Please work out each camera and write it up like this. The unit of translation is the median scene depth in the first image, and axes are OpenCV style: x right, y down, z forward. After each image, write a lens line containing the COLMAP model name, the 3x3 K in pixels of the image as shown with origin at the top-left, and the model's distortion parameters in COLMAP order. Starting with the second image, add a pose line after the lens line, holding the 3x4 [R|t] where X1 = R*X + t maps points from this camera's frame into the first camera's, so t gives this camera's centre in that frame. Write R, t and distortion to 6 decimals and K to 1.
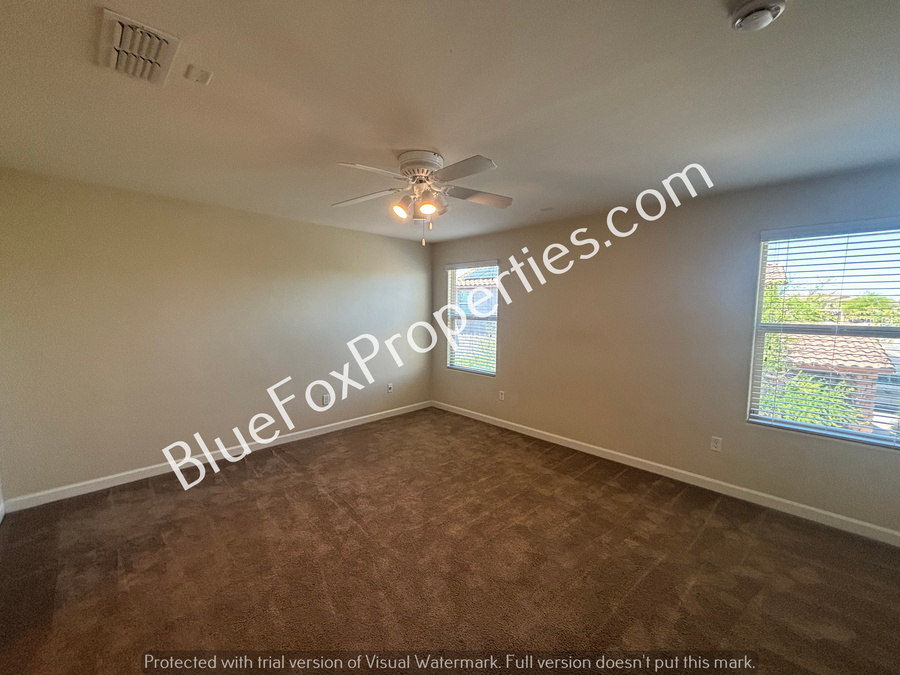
lens RADIAL K [[364.4, 0, 447.8], [0, 364.4, 338.6], [0, 0, 1]] dist [0.008767, -0.001047]
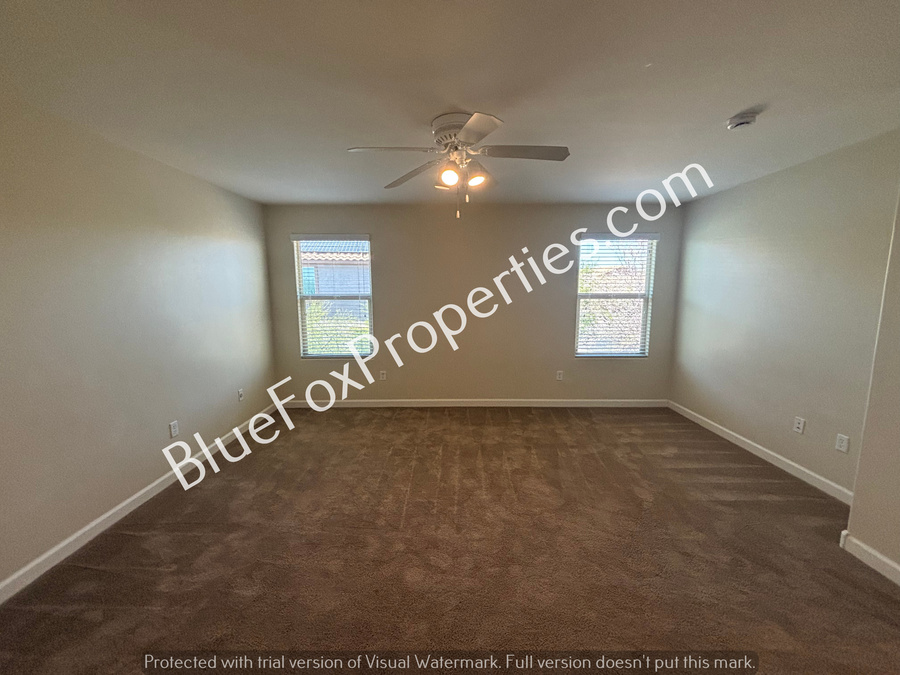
lens RADIAL K [[364.4, 0, 447.8], [0, 364.4, 338.6], [0, 0, 1]] dist [0.008767, -0.001047]
pose [[0.710143, -0.112884, 0.694949, -0.573313], [0.074685, 0.993572, 0.085073, -0.019752], [-0.700085, -0.008512, 0.714009, 0.248634]]
